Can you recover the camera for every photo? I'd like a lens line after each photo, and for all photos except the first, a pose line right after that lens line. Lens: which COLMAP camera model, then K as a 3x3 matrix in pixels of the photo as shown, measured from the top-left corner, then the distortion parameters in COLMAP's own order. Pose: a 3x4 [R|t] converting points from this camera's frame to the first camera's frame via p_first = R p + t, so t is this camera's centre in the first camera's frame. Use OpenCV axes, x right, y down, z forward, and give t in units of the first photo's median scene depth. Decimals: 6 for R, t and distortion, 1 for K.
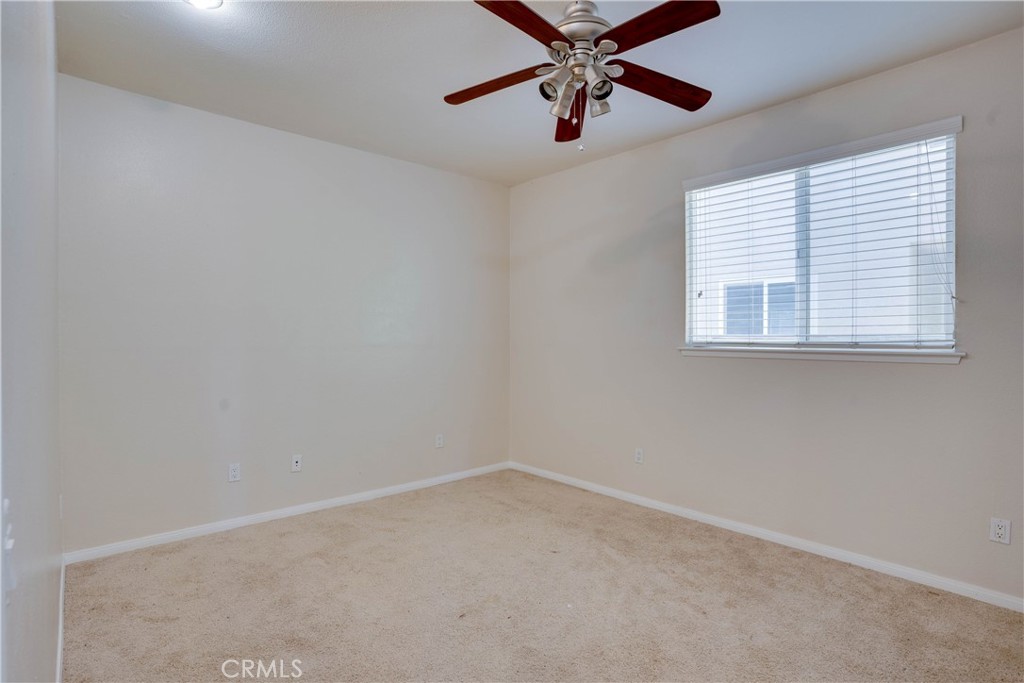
lens RADIAL K [[504.2, 0, 507.9], [0, 504.2, 336.7], [0, 0, 1]] dist [-0.086808, 0.041383]
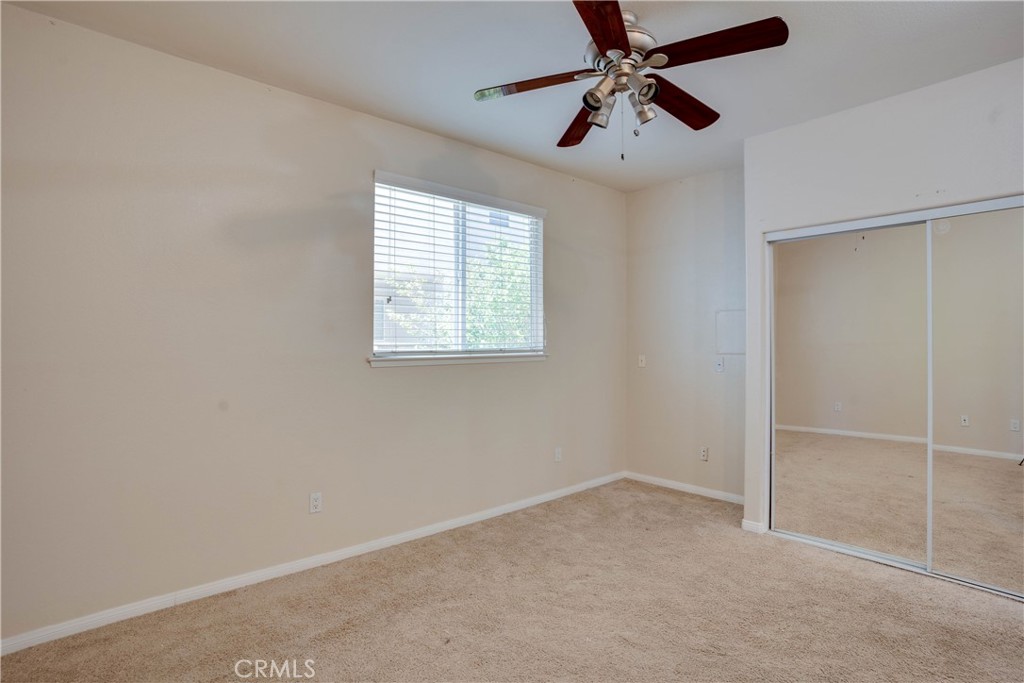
lens RADIAL K [[504.2, 0, 507.9], [0, 504.2, 336.7], [0, 0, 1]] dist [-0.086808, 0.041383]
pose [[0.018223, 0.005975, 0.999816, -0.565163], [0.003470, 0.999976, -0.006040, -0.010613], [-0.999828, 0.003580, 0.018201, 0.805485]]
